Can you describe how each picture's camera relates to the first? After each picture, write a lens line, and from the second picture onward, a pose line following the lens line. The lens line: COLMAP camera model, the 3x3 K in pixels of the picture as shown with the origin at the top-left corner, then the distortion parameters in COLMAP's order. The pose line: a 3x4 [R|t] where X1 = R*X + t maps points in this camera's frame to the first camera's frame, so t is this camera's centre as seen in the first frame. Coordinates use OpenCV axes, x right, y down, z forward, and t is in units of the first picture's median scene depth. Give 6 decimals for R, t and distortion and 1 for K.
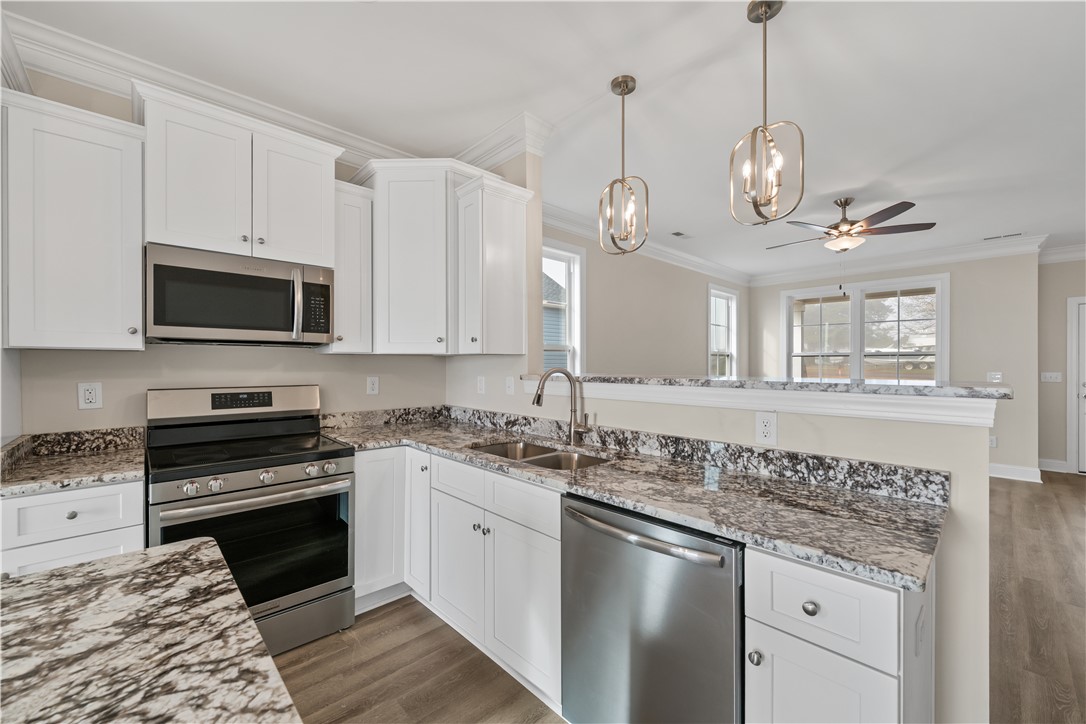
lens RADIAL K [[436.3, 0, 543.3], [0, 436.3, 362.4], [0, 0, 1]] dist [-0.000050, -0.000006]
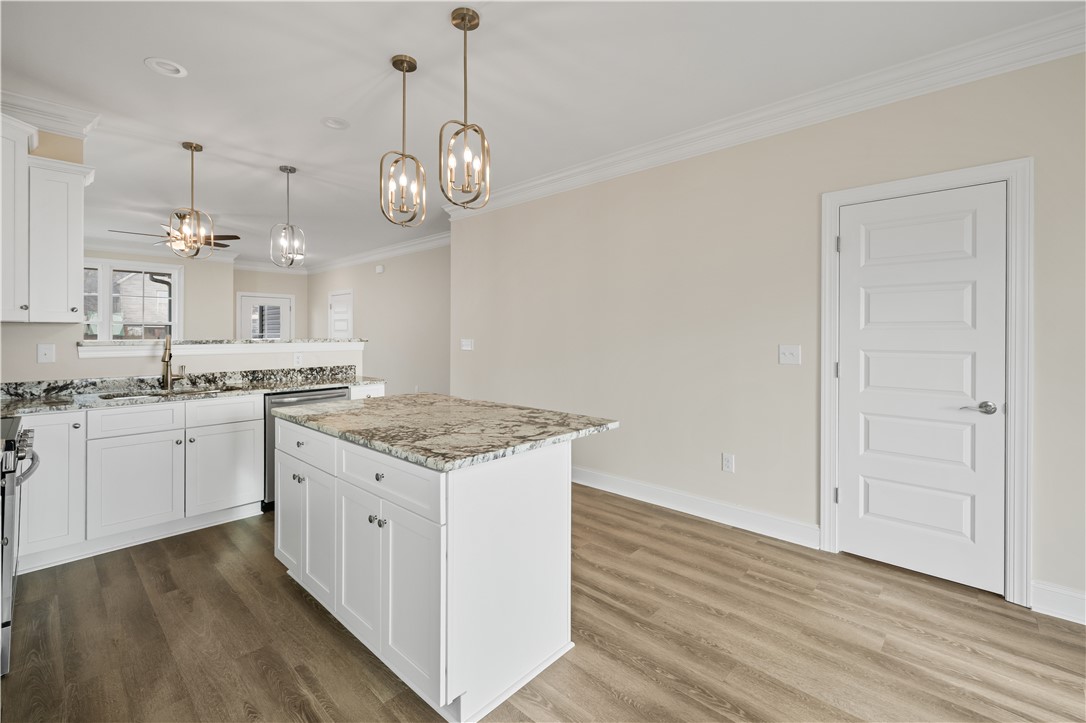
lens RADIAL K [[482.8, 0, 538.2], [0, 482.8, 332.3], [0, 0, 1]] dist [0.001145, 0.000127]
pose [[-0.044241, -0.000800, 0.999021, -1.695698], [-0.003750, 0.999993, 0.000635, -0.000805], [-0.999014, -0.003718, -0.044244, -0.131606]]
